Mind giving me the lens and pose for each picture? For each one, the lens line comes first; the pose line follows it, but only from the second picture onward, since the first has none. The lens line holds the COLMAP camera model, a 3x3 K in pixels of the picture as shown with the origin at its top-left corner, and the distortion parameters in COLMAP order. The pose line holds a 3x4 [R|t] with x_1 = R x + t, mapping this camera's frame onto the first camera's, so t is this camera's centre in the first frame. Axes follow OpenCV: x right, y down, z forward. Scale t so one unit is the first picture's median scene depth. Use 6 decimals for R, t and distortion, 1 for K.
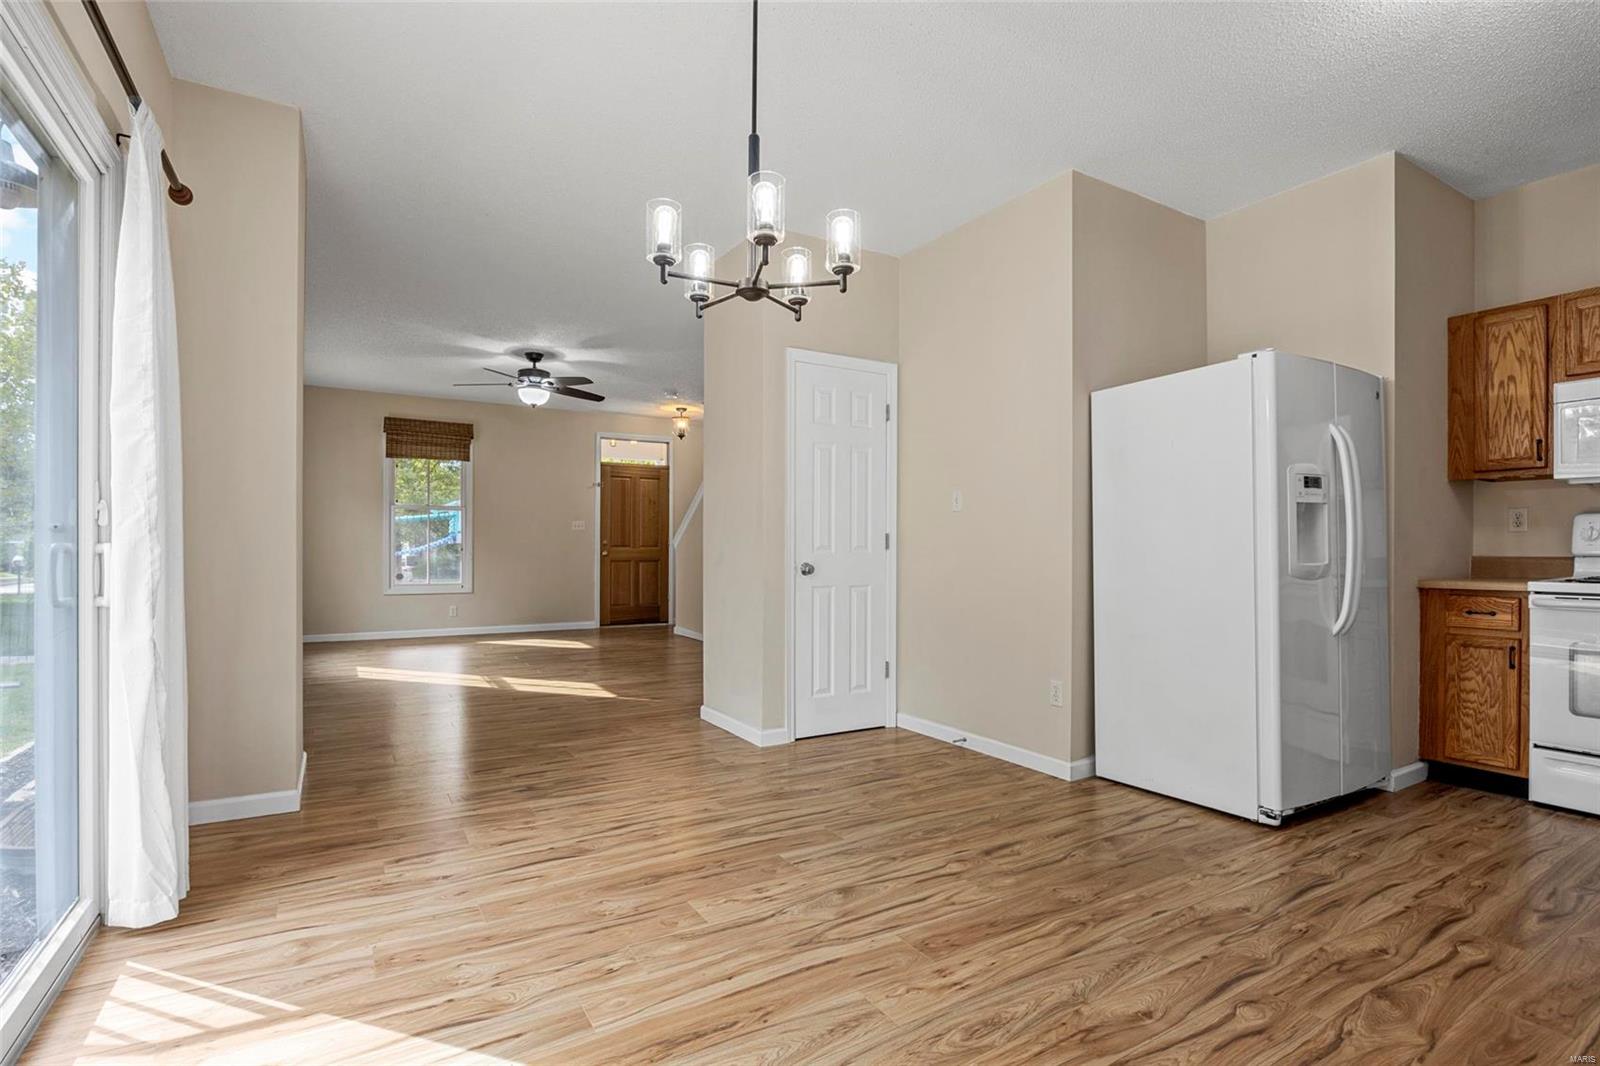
lens RADIAL K [[766.8, 0, 802.1], [0, 766.8, 543.5], [0, 0, 1]] dist [-0.020866, 0.003729]
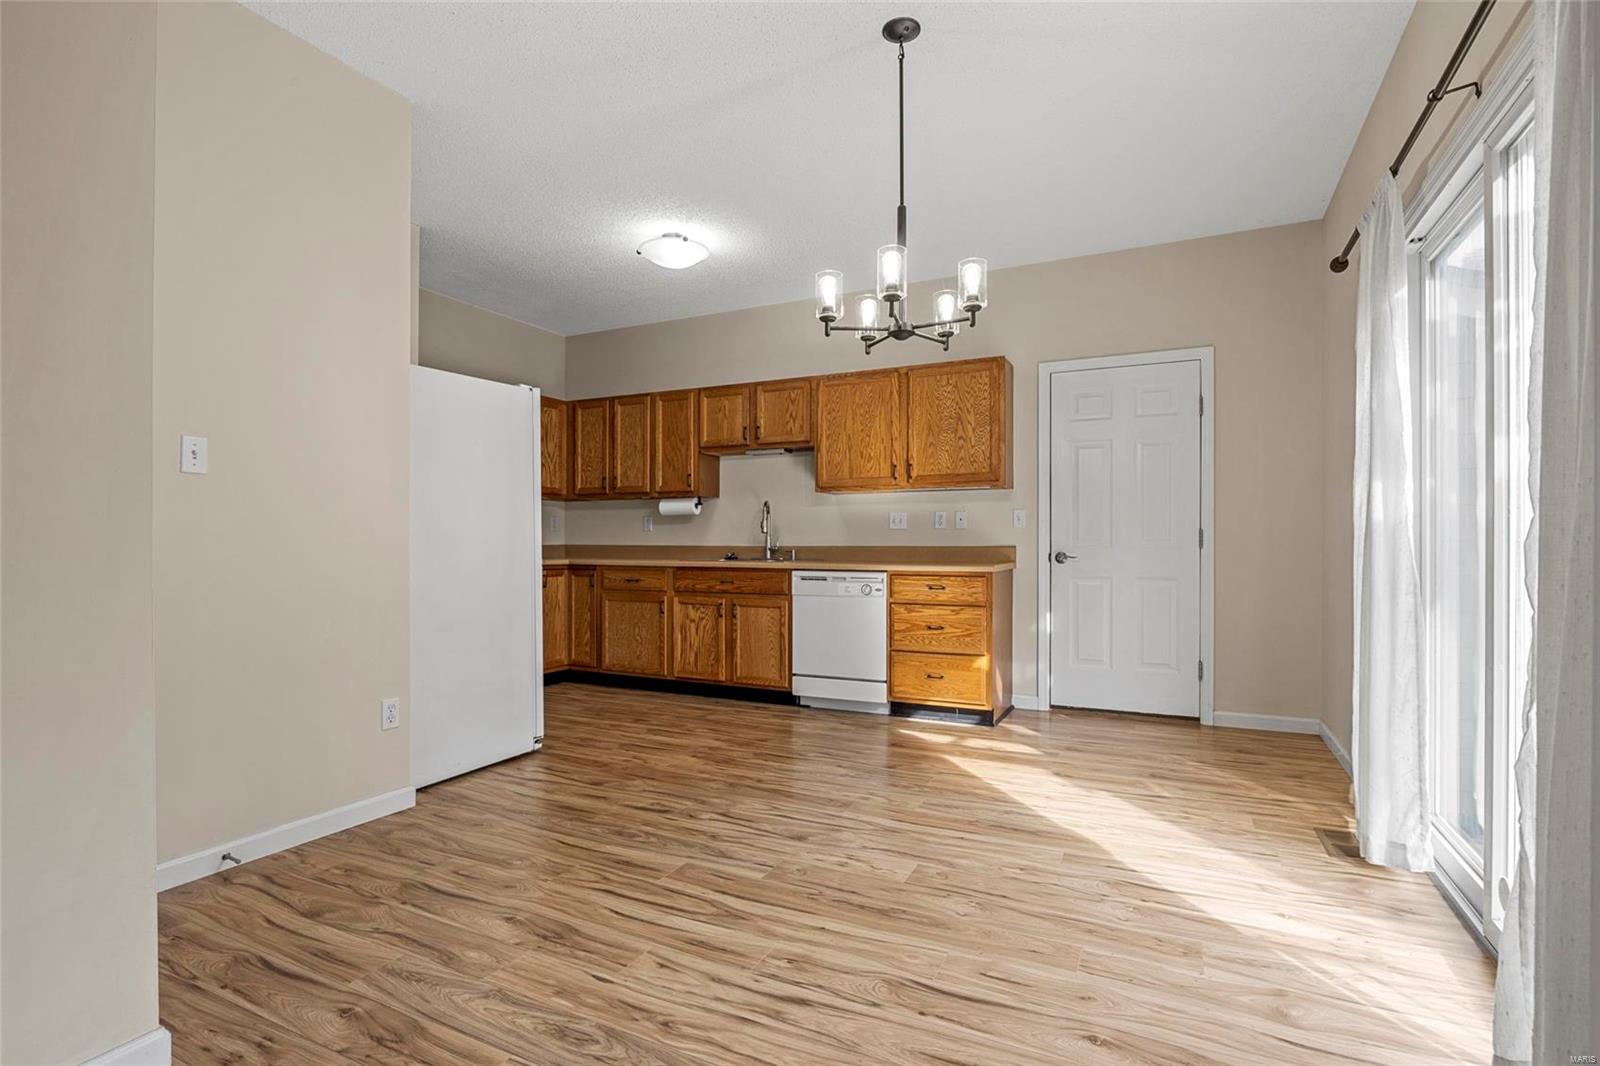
lens RADIAL K [[766.8, 0, 806.1], [0, 766.8, 540.1], [0, 0, 1]] dist [-0.020866, 0.003729]
pose [[-0.540215, -0.000224, 0.841527, -0.735236], [-0.009111, 0.999943, -0.005582, 0.010900], [-0.841478, -0.010683, -0.540186, 1.298672]]
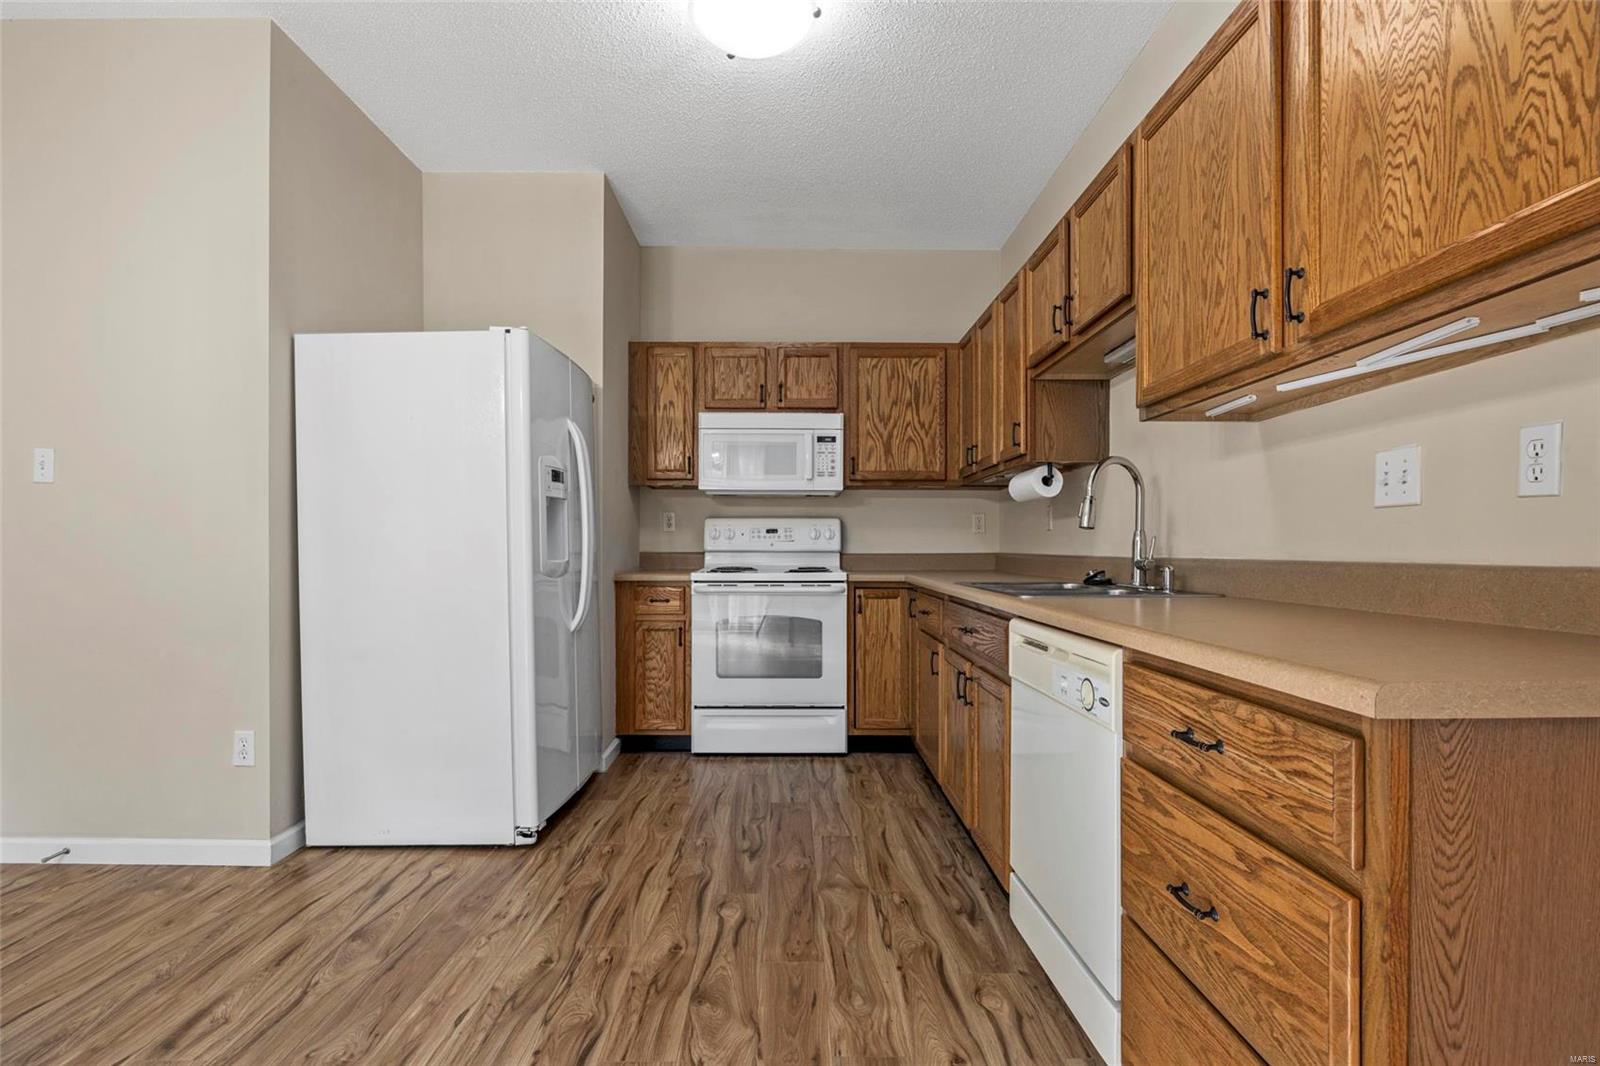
lens RADIAL K [[766.8, 0, 785.2], [0, 766.8, 553.2], [0, 0, 1]] dist [-0.020866, 0.003729]
pose [[0.515430, -0.006593, 0.856906, -0.012521], [-0.007211, 0.999902, 0.012031, 0.003468], [-0.856901, -0.012380, 0.515332, 0.251254]]
